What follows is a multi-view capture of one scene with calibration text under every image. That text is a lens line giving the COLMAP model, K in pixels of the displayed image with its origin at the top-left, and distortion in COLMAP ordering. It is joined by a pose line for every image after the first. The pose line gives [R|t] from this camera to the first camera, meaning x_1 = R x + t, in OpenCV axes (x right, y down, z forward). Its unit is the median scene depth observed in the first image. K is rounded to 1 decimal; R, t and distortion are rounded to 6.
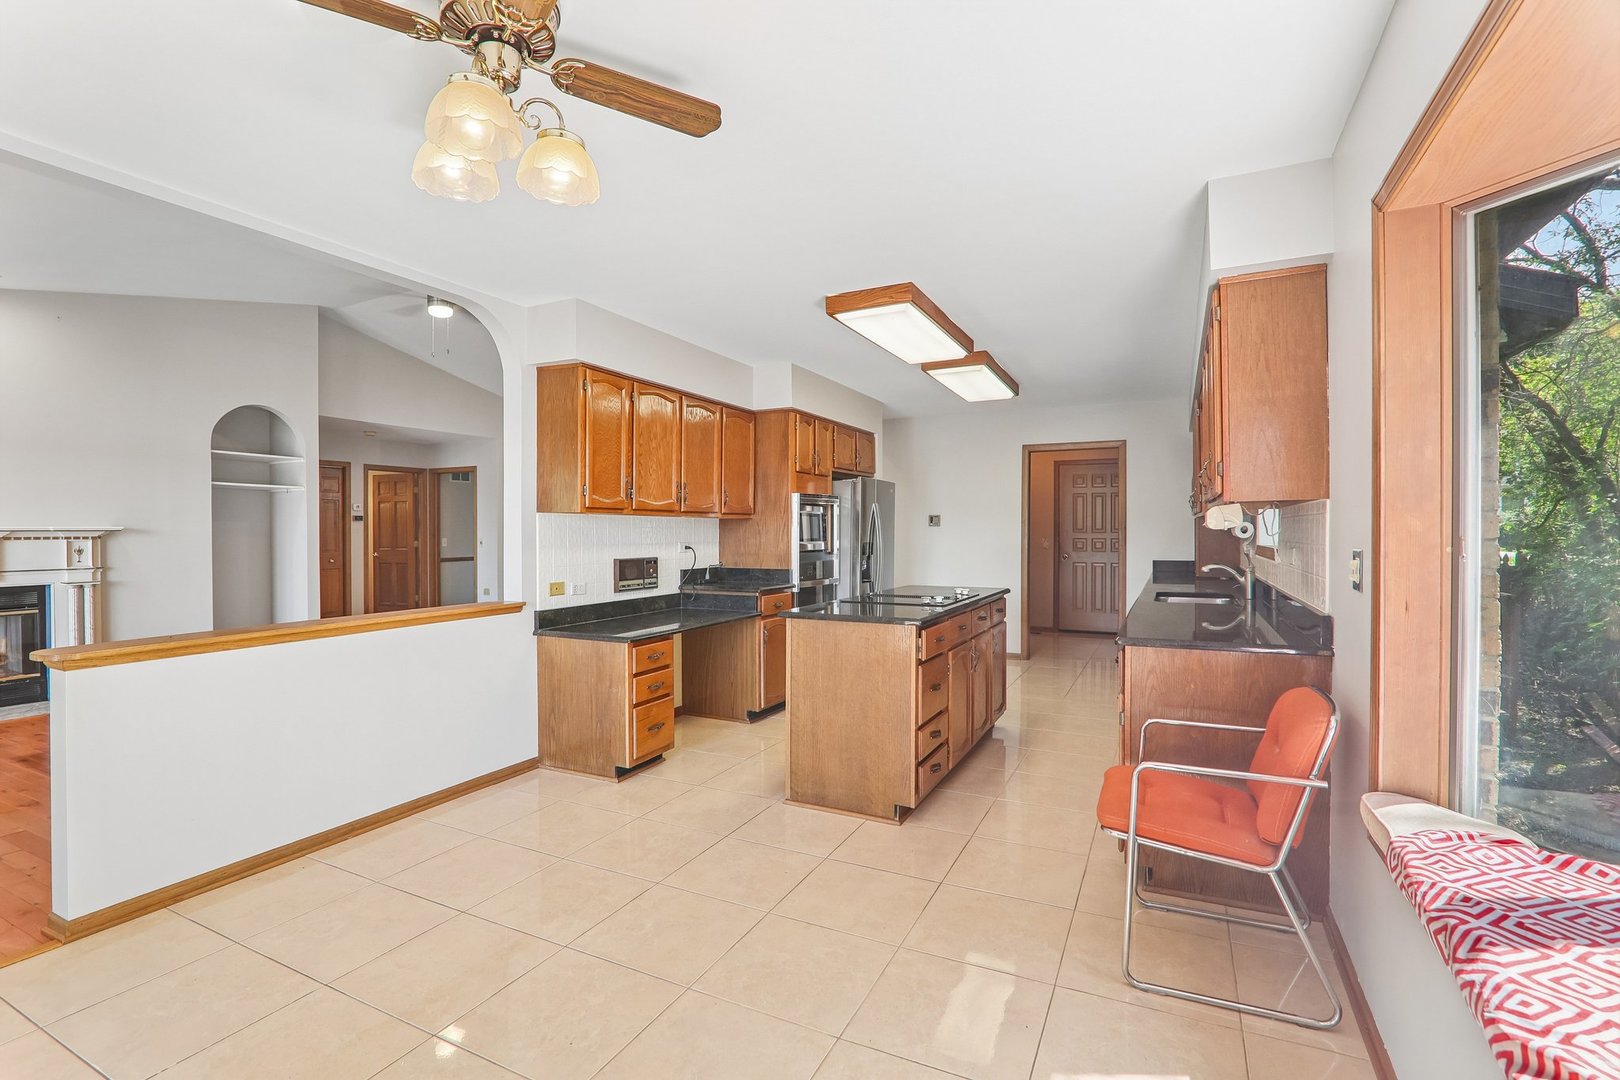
lens RADIAL K [[752.8, 0, 805.1], [0, 752.8, 534.9], [0, 0, 1]] dist [-0.013376, -0.000389]
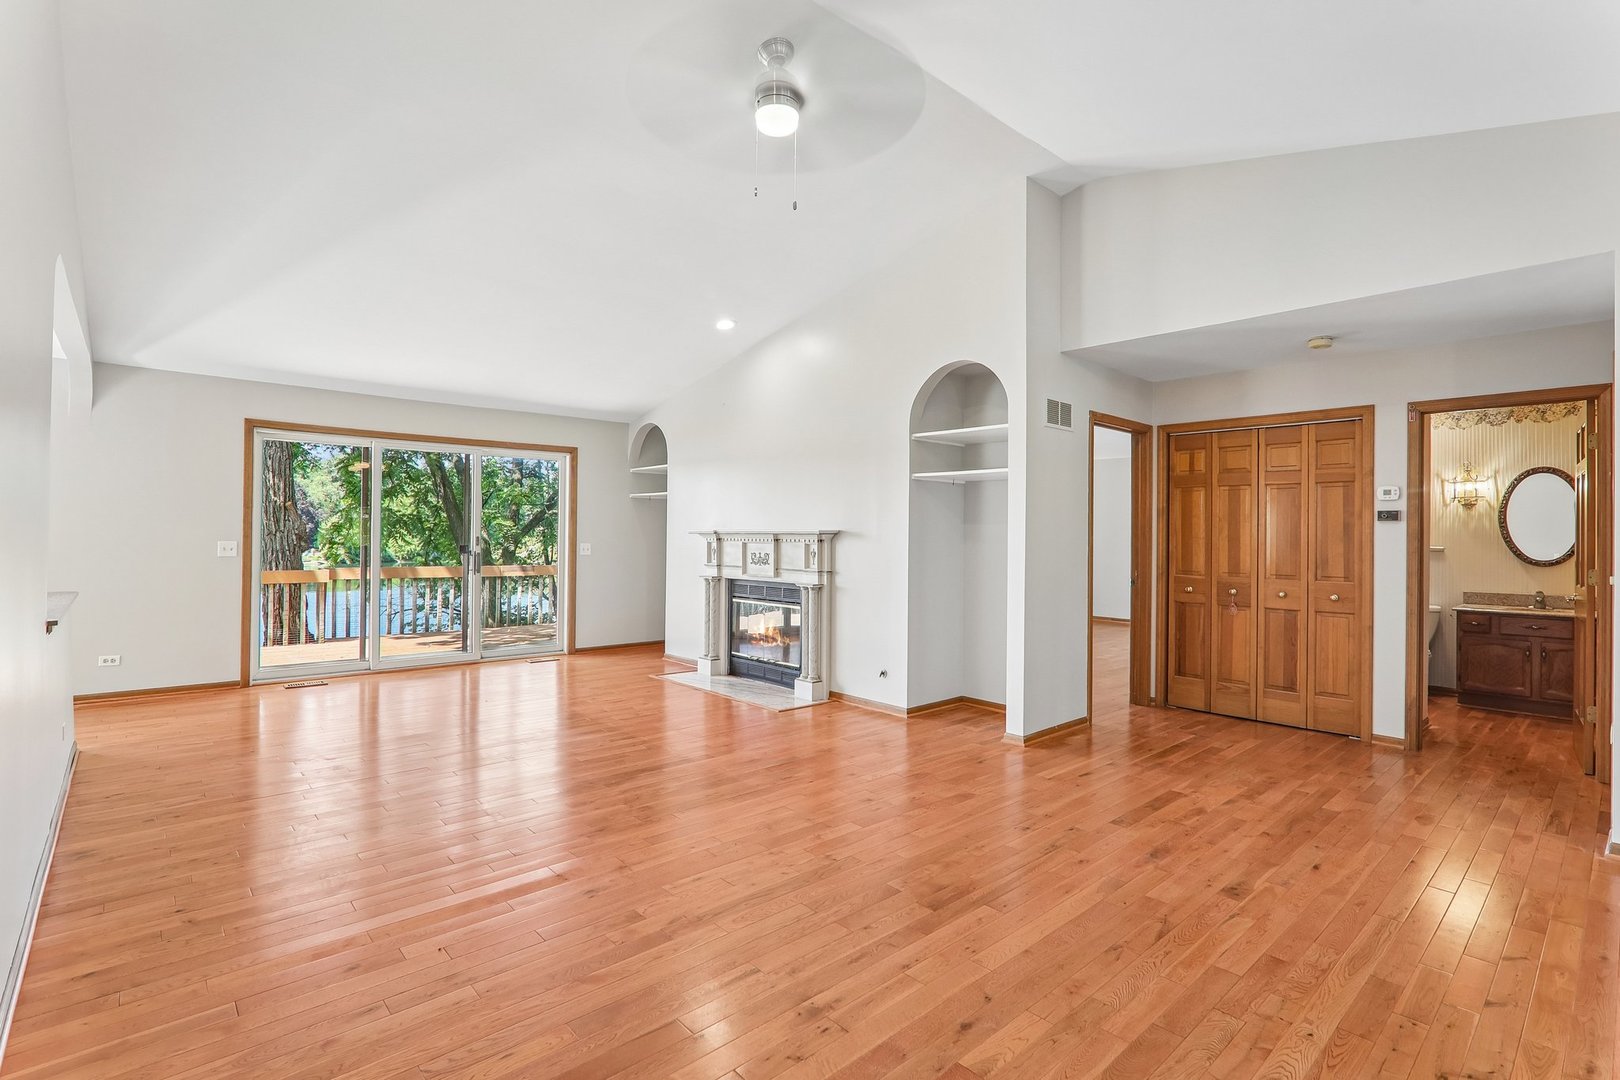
lens RADIAL K [[770.1, 0, 807.7], [0, 770.1, 520.5], [0, 0, 1]] dist [-0.010912, -0.000238]
pose [[-0.345235, -0.014385, -0.938406, 0.011923], [-0.015358, 0.999835, -0.009676, -0.011929], [0.938391, 0.011072, -0.345399, 1.201545]]
